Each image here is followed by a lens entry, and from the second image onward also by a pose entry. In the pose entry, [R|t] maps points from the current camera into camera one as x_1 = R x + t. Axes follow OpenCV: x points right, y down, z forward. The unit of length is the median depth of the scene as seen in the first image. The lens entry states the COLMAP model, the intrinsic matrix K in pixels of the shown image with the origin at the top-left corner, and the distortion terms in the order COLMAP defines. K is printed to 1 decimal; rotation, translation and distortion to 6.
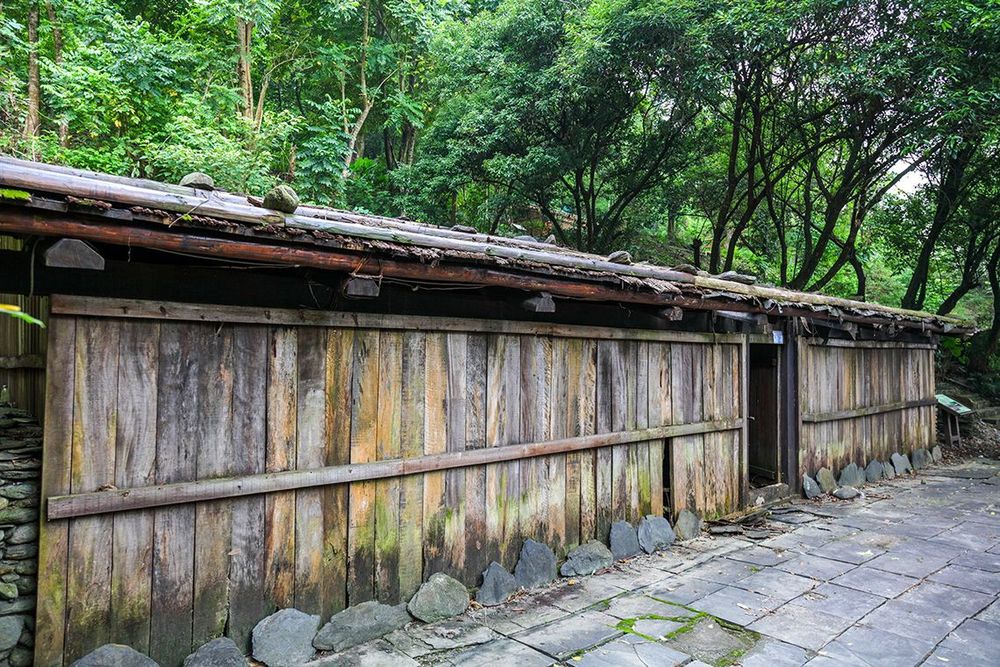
lens RADIAL K [[665.3, 0, 500.0], [0, 665.3, 333.5], [0, 0, 1]] dist [0.002692, 0.000875]
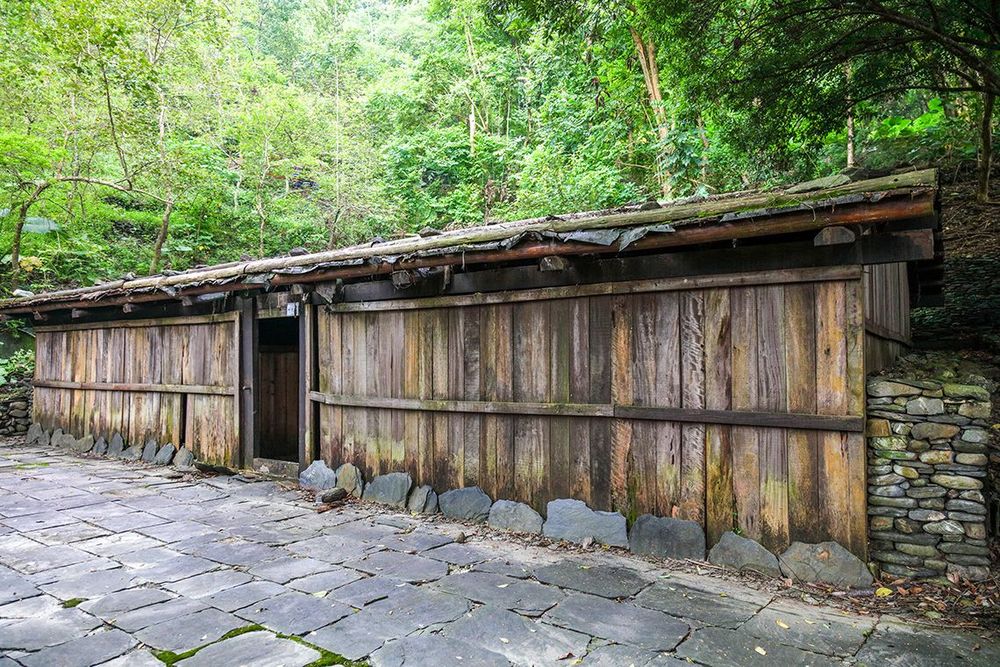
lens RADIAL K [[665.3, 0, 500.0], [0, 665.3, 333.5], [0, 0, 1]] dist [0.002692, 0.000875]
pose [[0.220705, -0.044888, -0.974307, 1.650031], [0.036547, 0.998619, -0.037729, 0.102174], [0.974656, -0.027281, 0.222040, 1.255853]]
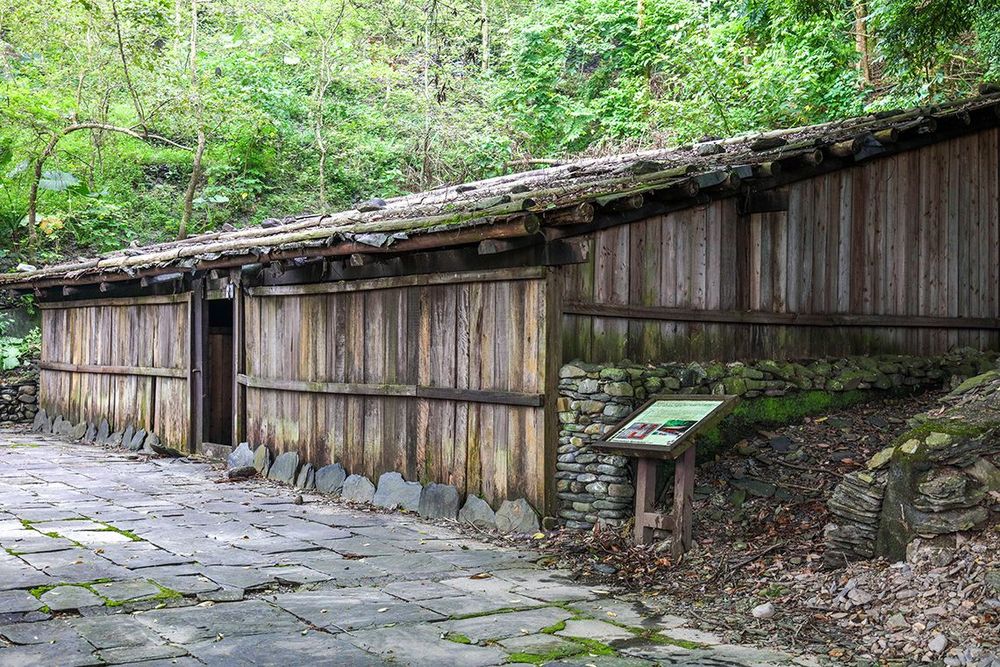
lens RADIAL K [[1234.9, 0, 500.0], [0, 1234.9, 333.5], [0, 0, 1]] dist [-0.006442, -0.026961]
pose [[-0.090530, -0.015736, -0.995769, 2.476396], [0.024108, 0.999548, -0.017988, 0.124246], [0.995602, -0.025635, -0.090110, 1.792574]]
